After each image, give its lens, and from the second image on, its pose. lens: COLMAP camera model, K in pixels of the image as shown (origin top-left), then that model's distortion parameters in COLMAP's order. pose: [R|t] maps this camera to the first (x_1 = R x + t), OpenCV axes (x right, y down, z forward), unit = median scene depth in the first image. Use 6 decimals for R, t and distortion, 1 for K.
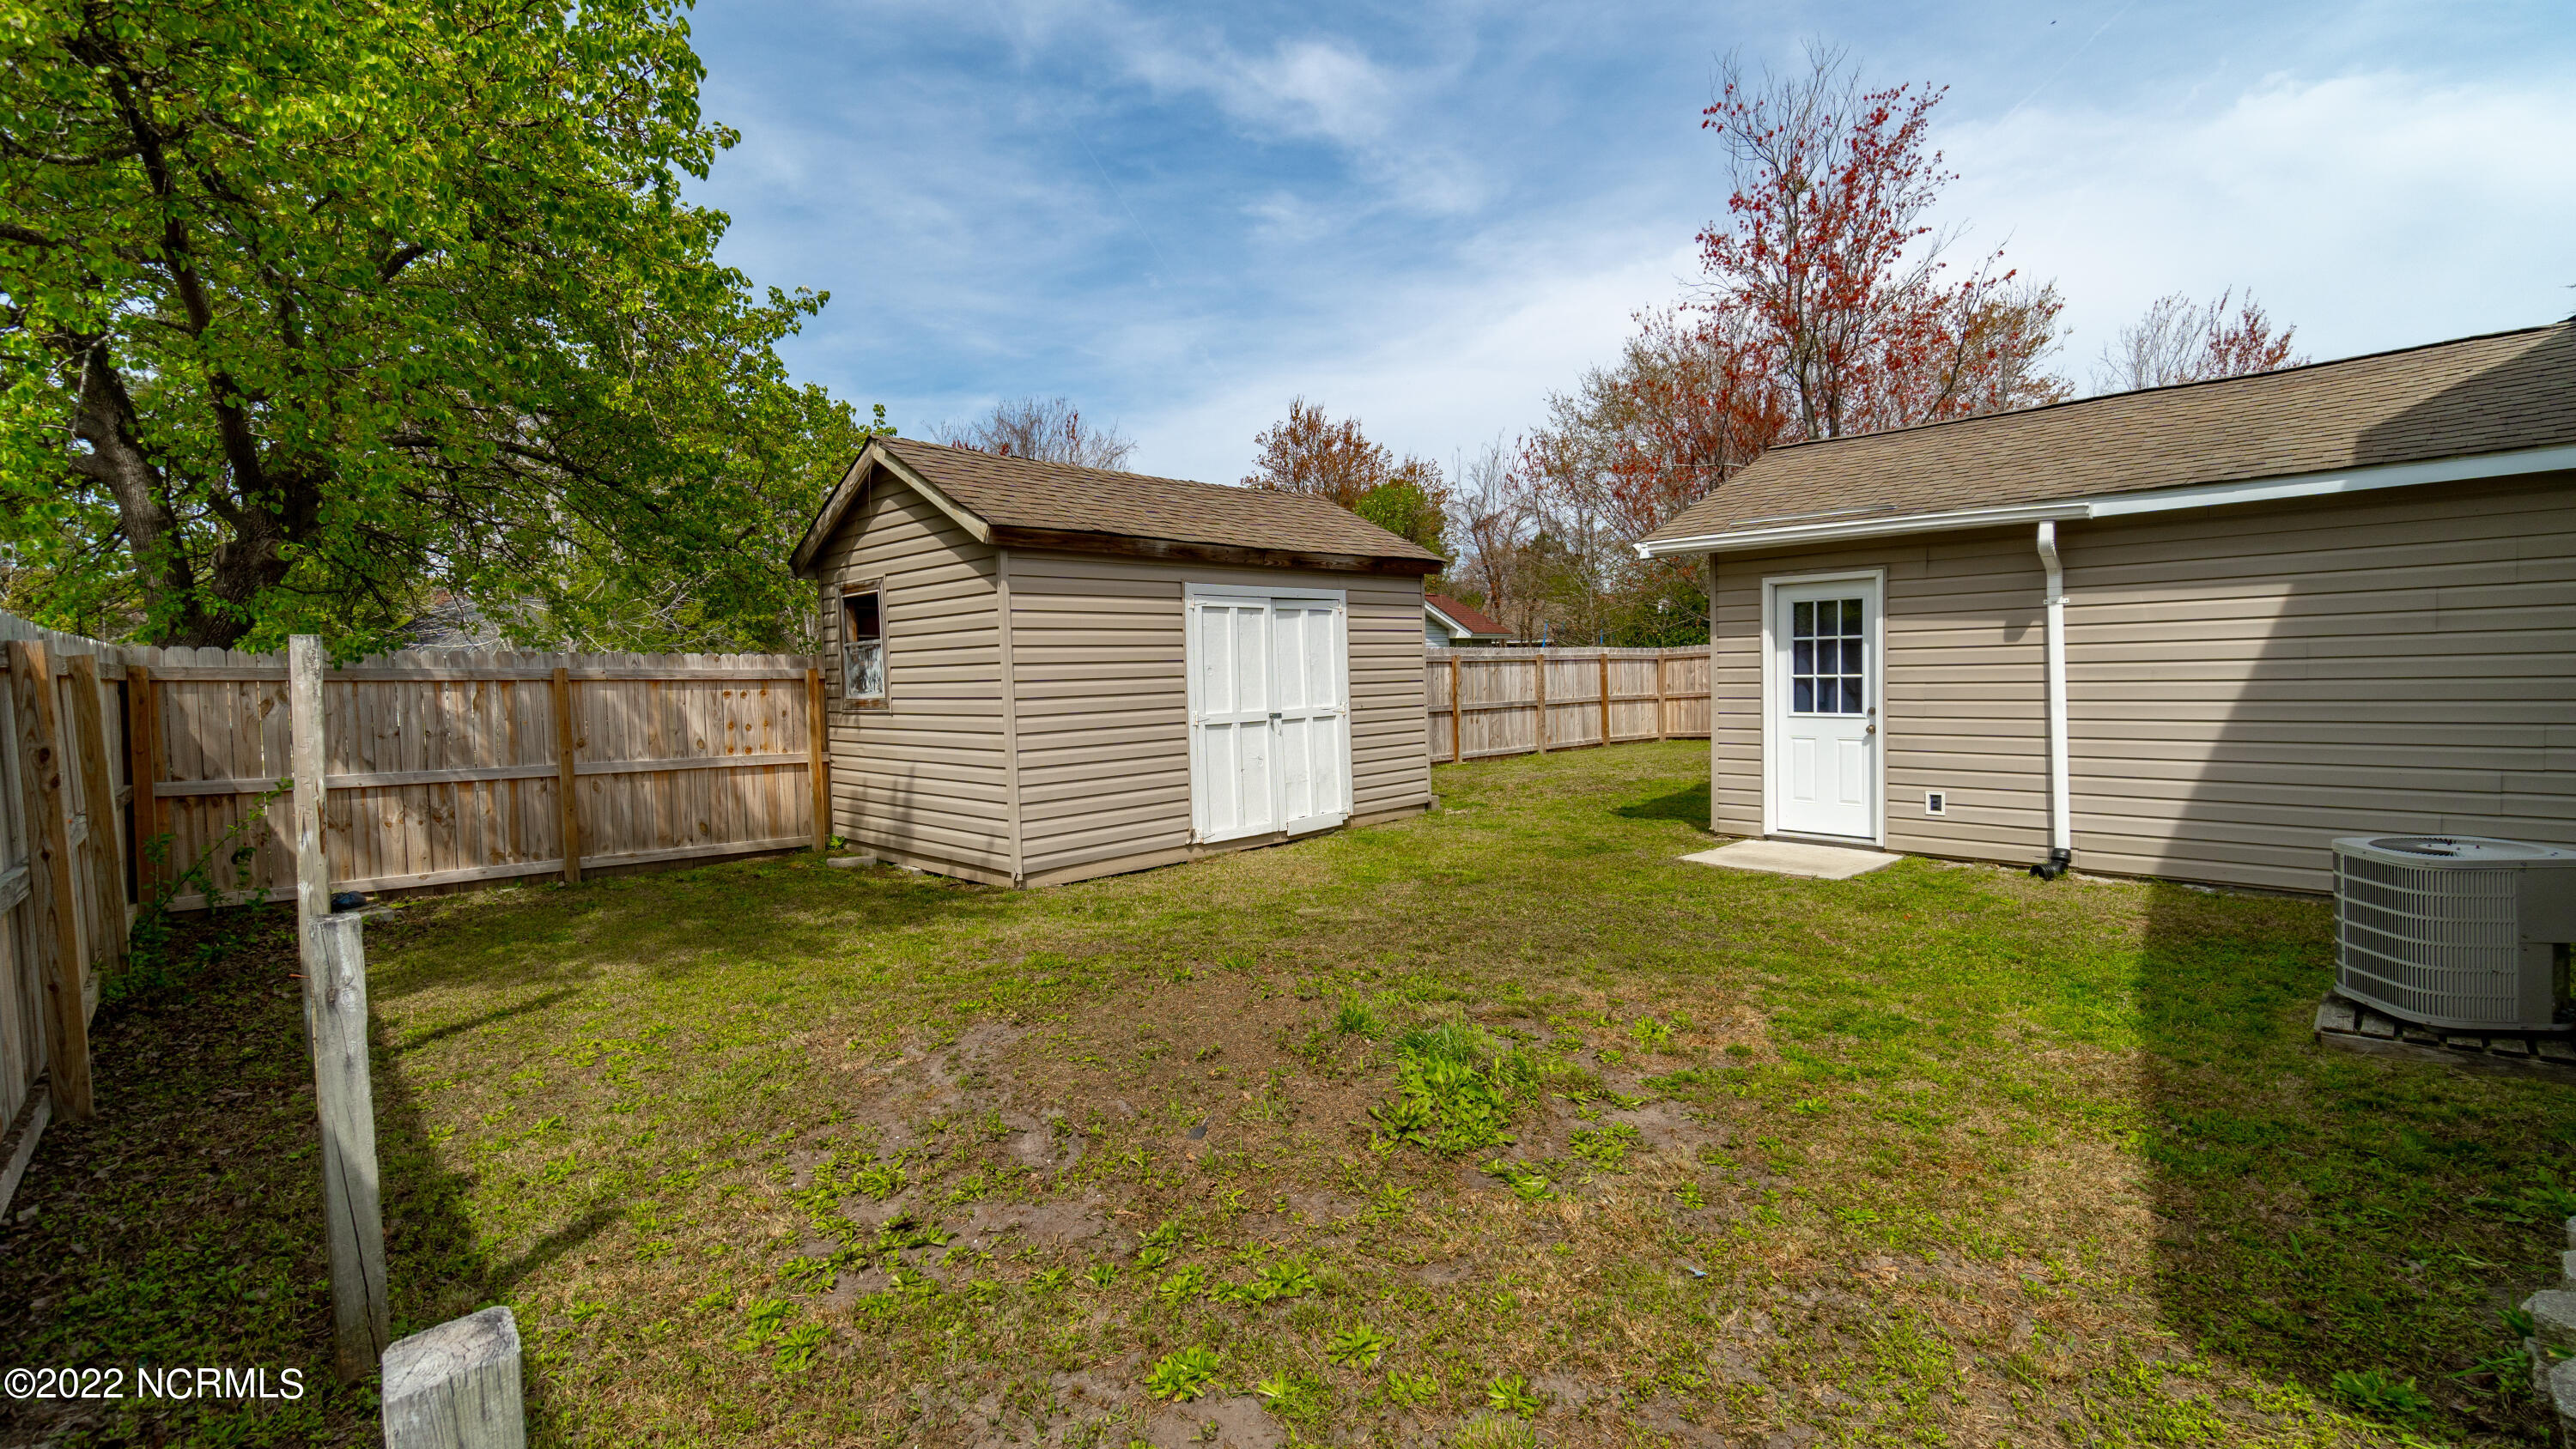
lens RADIAL K [[1098.3, 0, 1274.9], [0, 1098.3, 725.7], [0, 0, 1]] dist [0.000277, 0.000223]
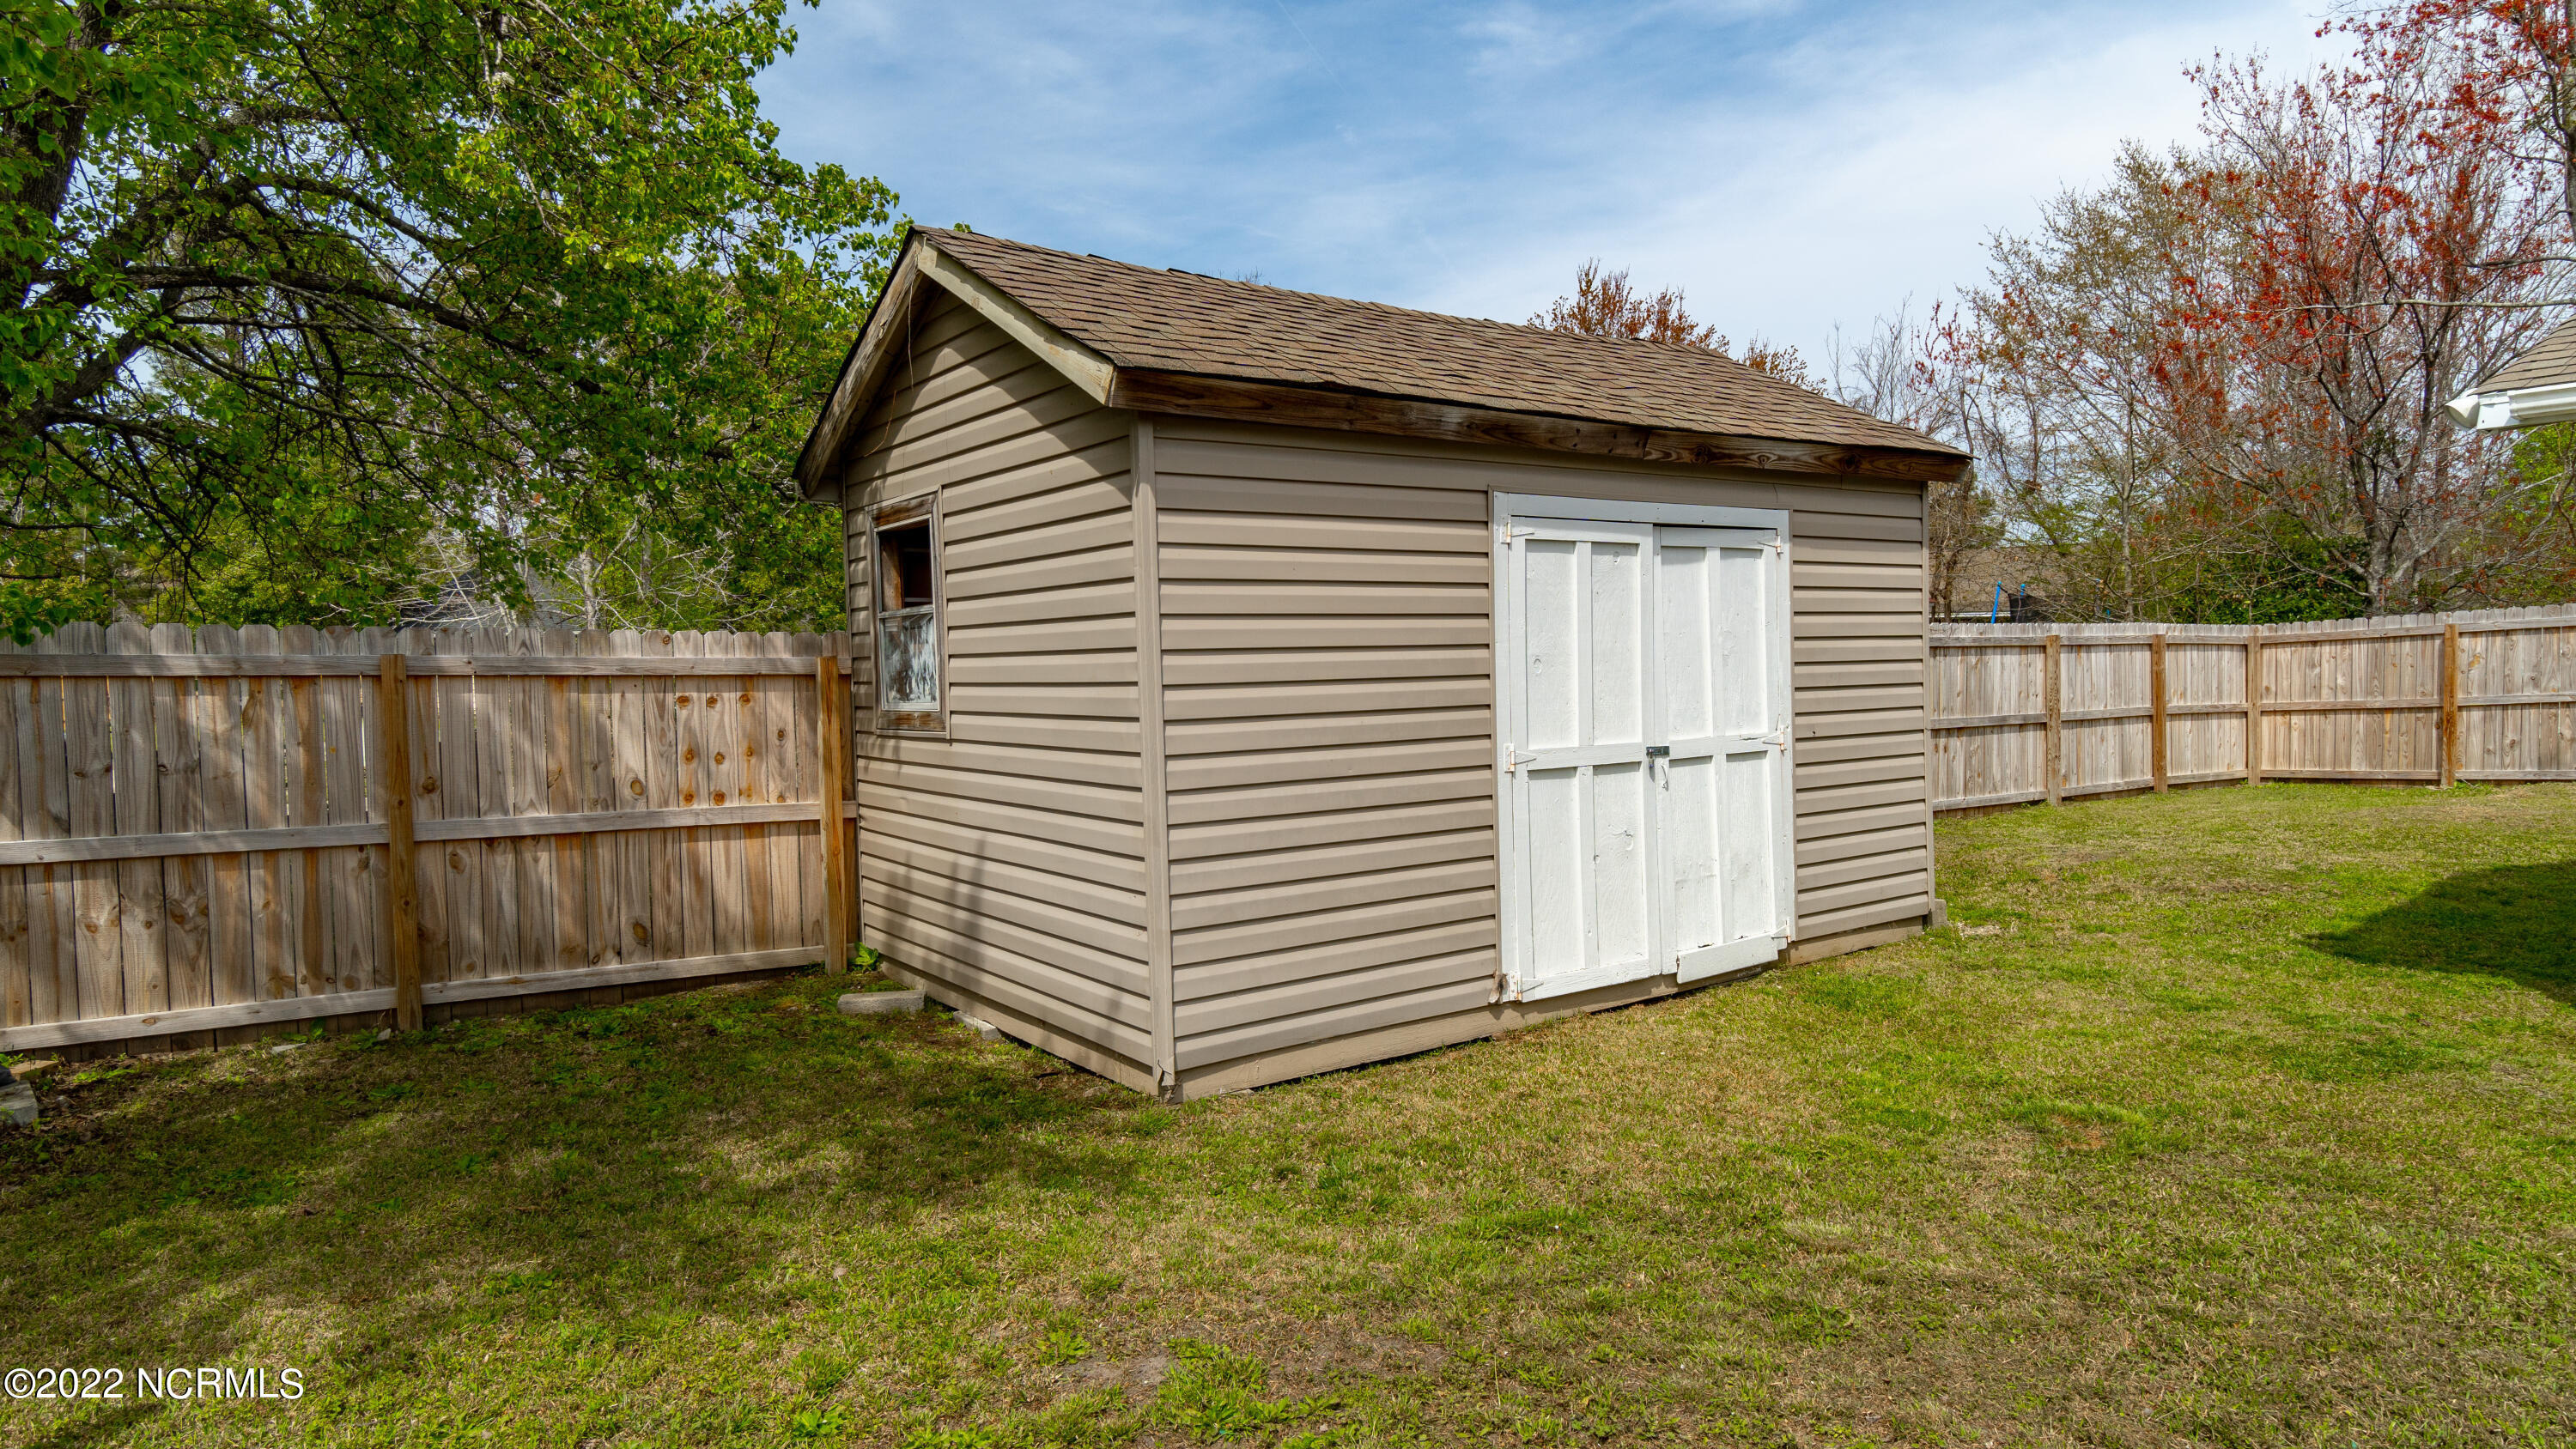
lens RADIAL K [[1374.7, 0, 1288.0], [0, 1374.7, 724.5], [0, 0, 1]] dist [0.006698, 0.000464]
pose [[0.987048, 0.012478, -0.159936, -0.070508], [-0.012454, 0.999922, 0.001156, -0.021080], [0.159938, 0.000851, 0.987127, 0.340836]]
